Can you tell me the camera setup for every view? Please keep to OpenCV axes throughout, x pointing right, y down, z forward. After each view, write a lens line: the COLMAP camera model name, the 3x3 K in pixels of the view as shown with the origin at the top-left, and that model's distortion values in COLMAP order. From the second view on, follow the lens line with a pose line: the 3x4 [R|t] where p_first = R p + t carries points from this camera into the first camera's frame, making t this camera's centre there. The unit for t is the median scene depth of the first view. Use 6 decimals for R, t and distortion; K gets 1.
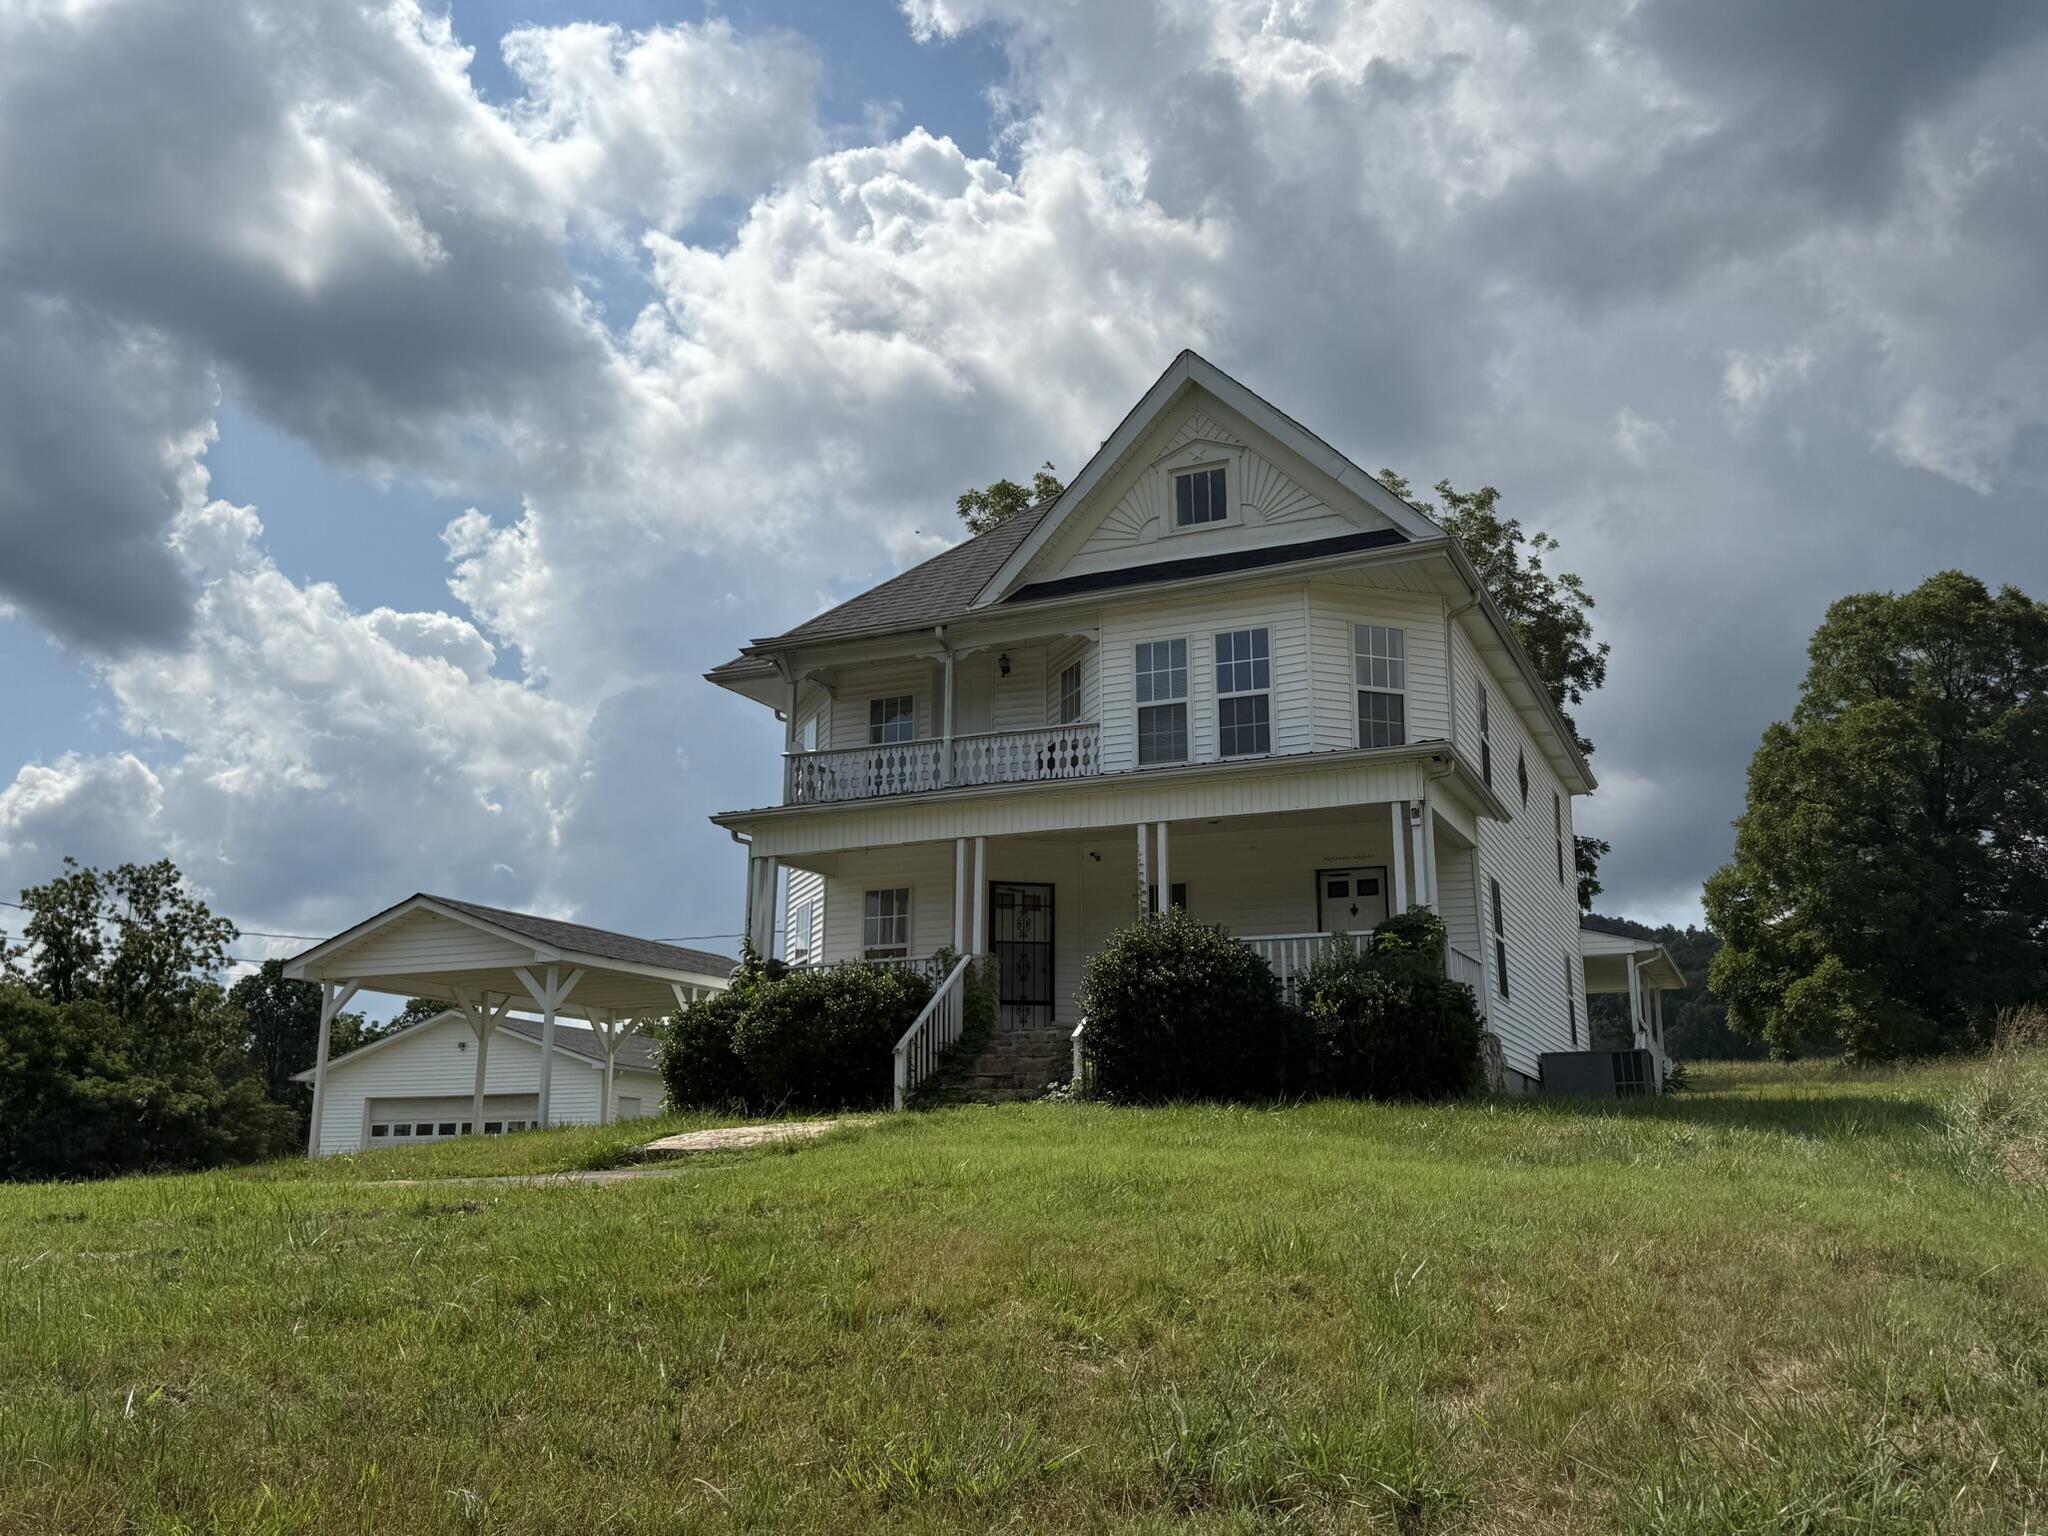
lens RADIAL K [[1777.6, 0, 1024.0], [0, 1777.6, 768.0], [0, 0, 1]] dist [0.026936, -0.014734]
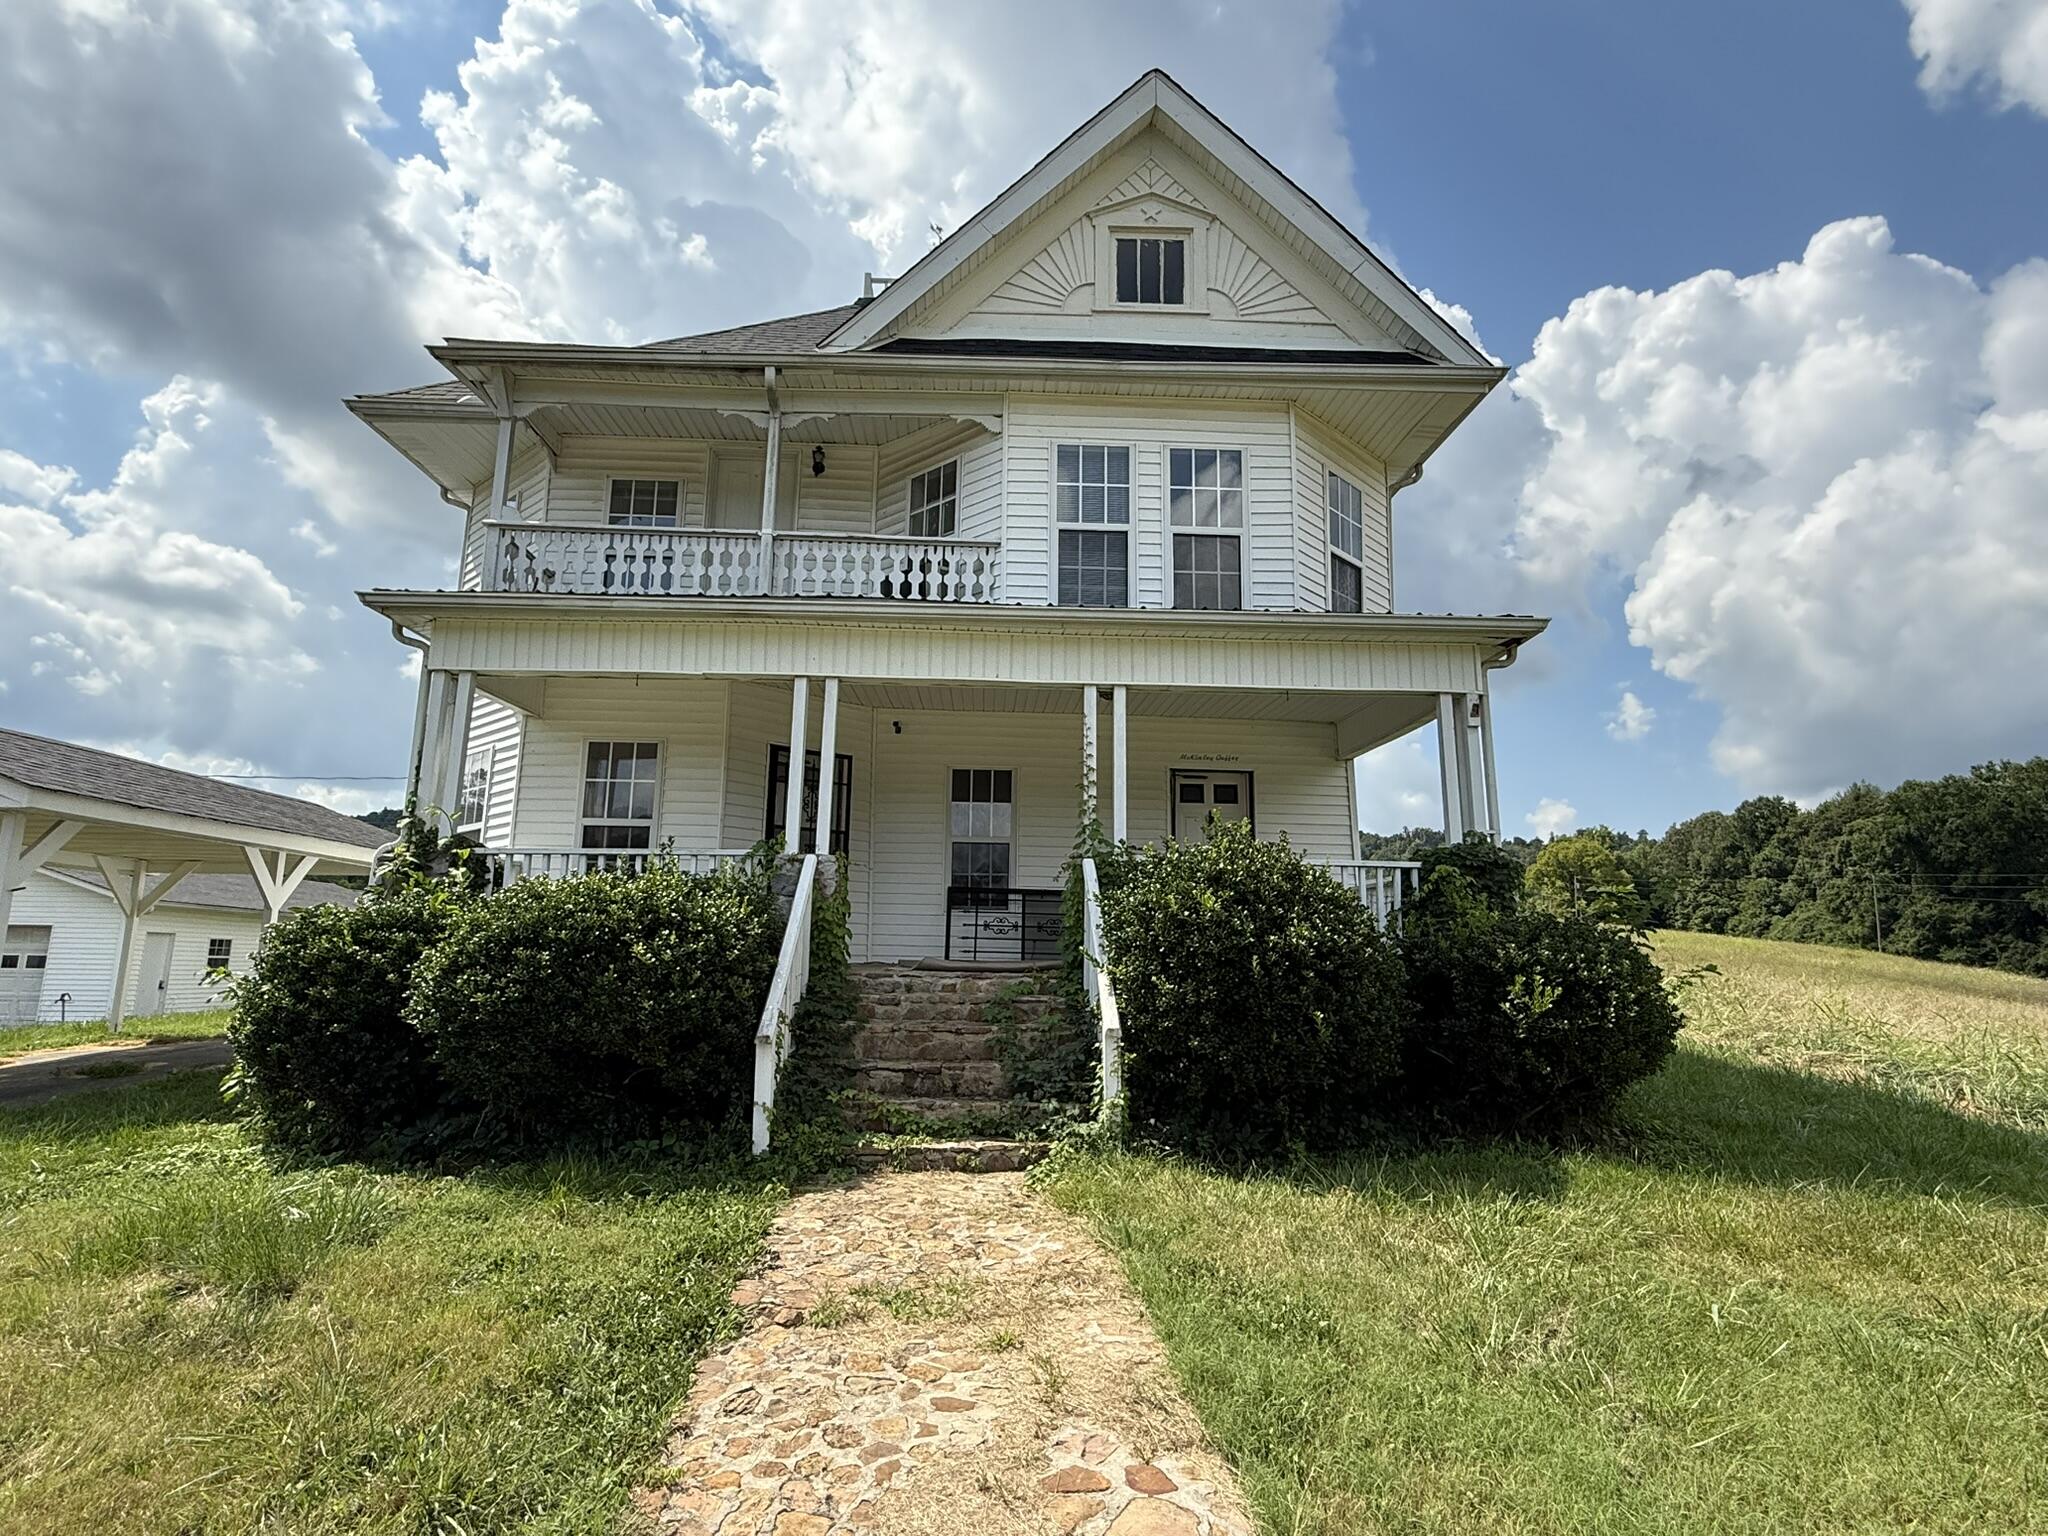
lens RADIAL K [[1099.1, 0, 1024.0], [0, 1099.1, 768.0], [0, 0, 1]] dist [-0.008631, 0.000179]
pose [[0.899358, 0.089132, 0.428031, -0.131488], [-0.116316, 0.992496, 0.037722, 0.047601], [-0.421456, -0.083713, 0.902977, 0.582972]]
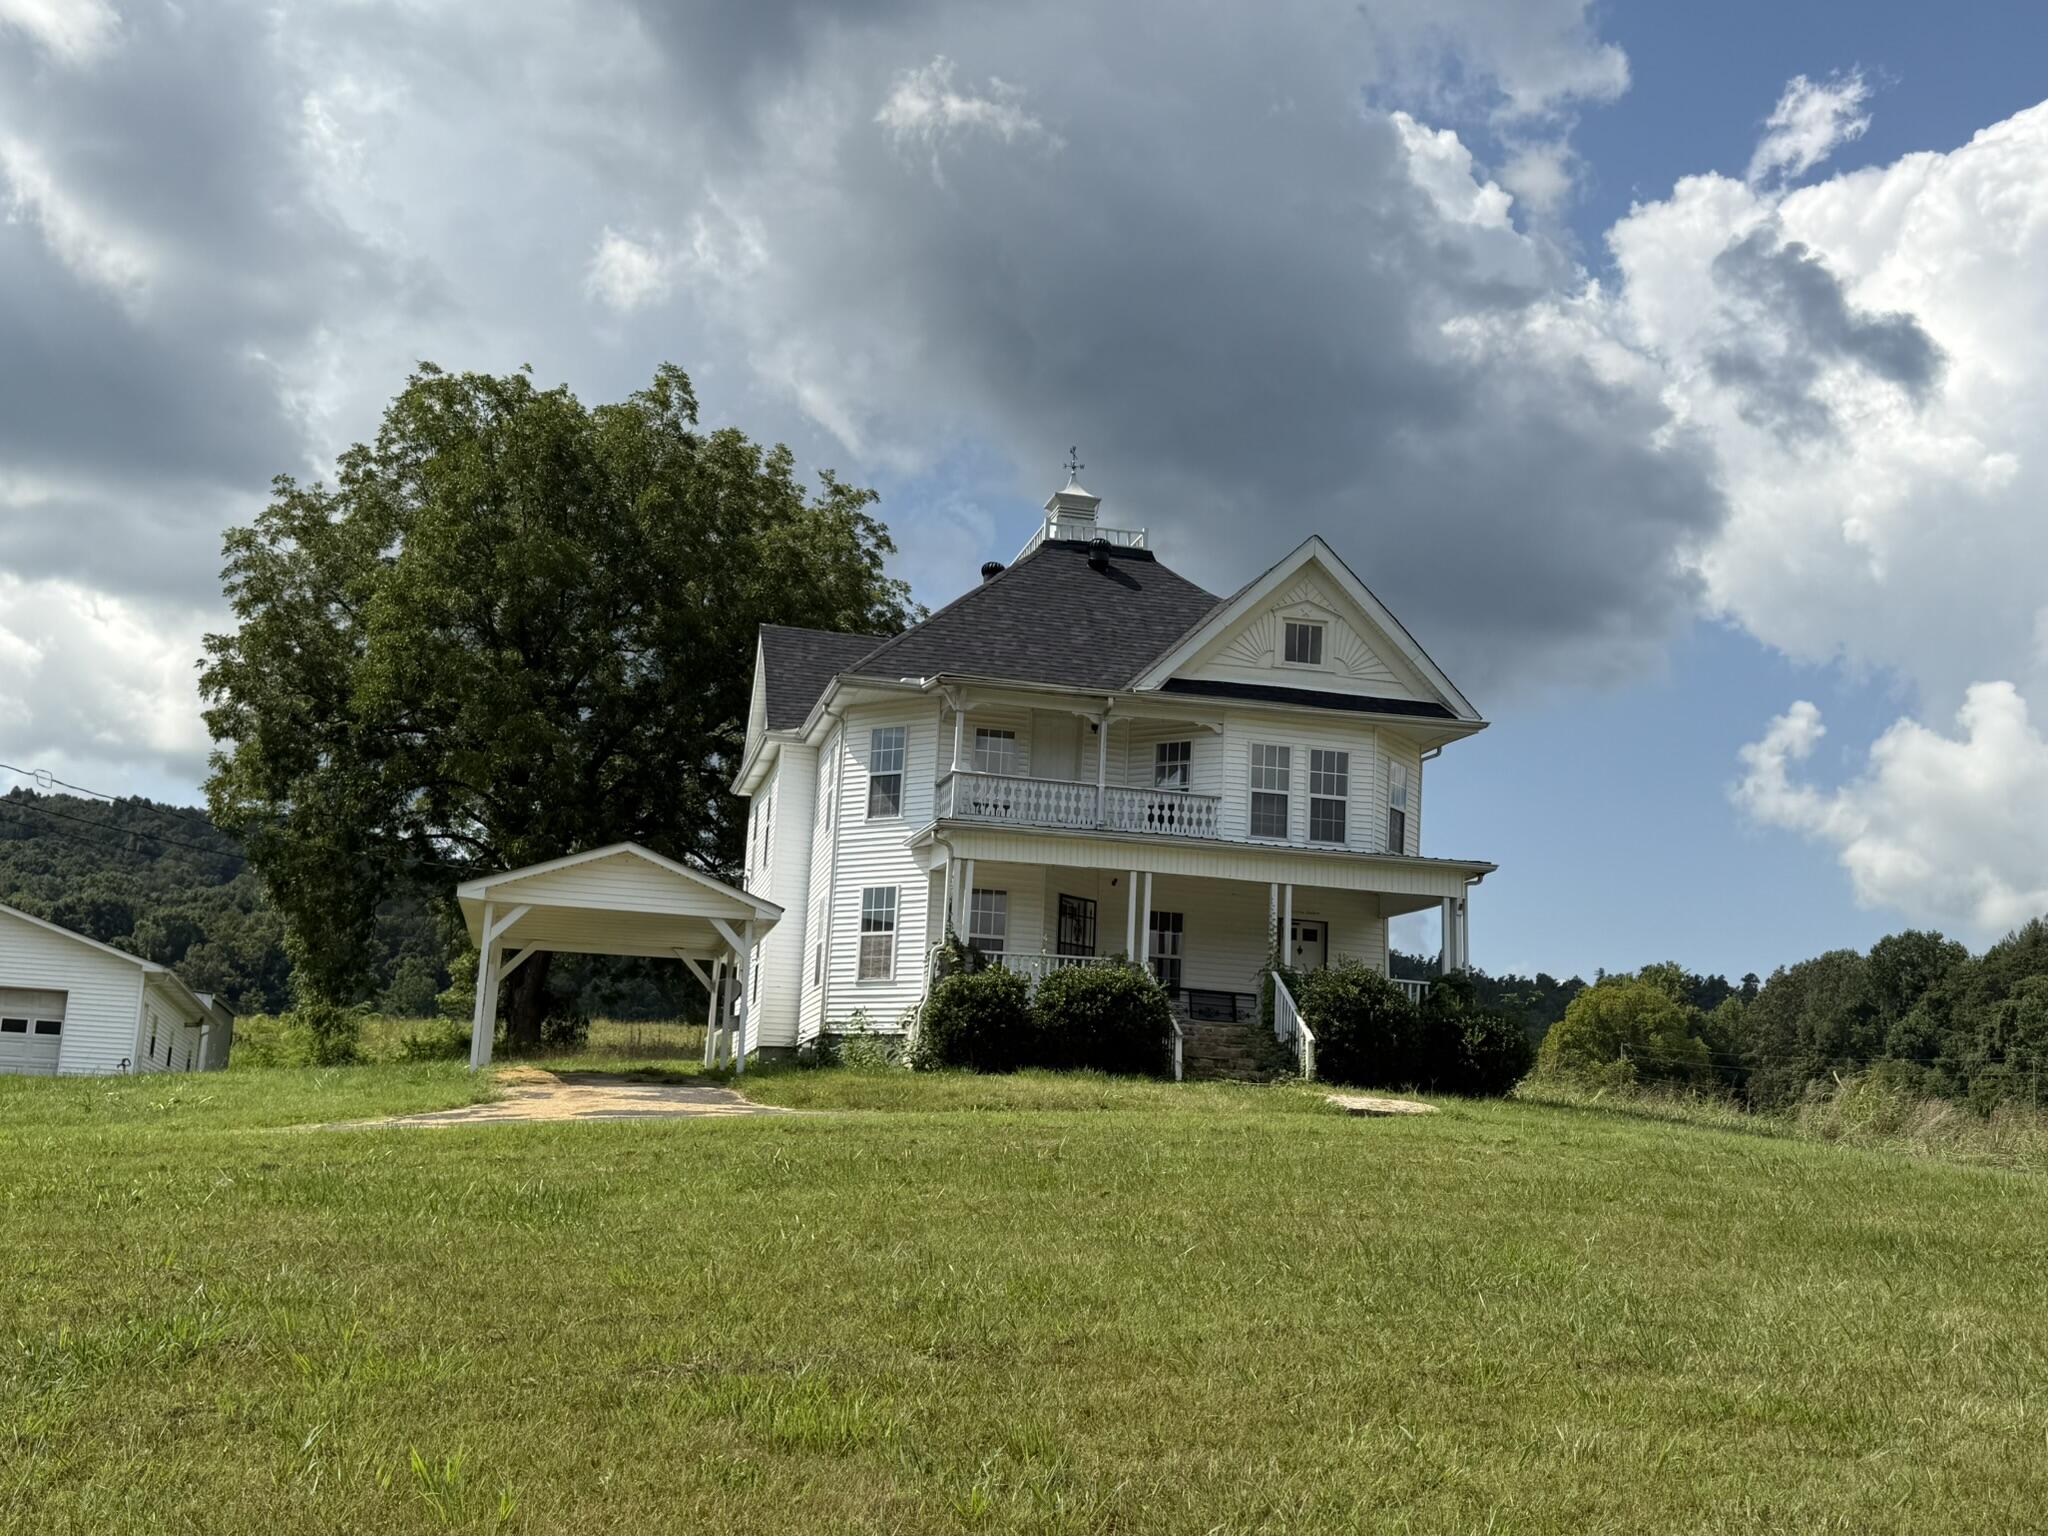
lens RADIAL K [[2014.6, 0, 1058.2], [0, 2014.6, 778.4], [0, 0, 1]] dist [0.141700, -0.302802]
pose [[0.797814, 0.153911, 0.582928, -0.935796], [-0.185680, 0.982596, -0.005308, -0.008151], [-0.573599, -0.104004, 0.812507, -0.156677]]
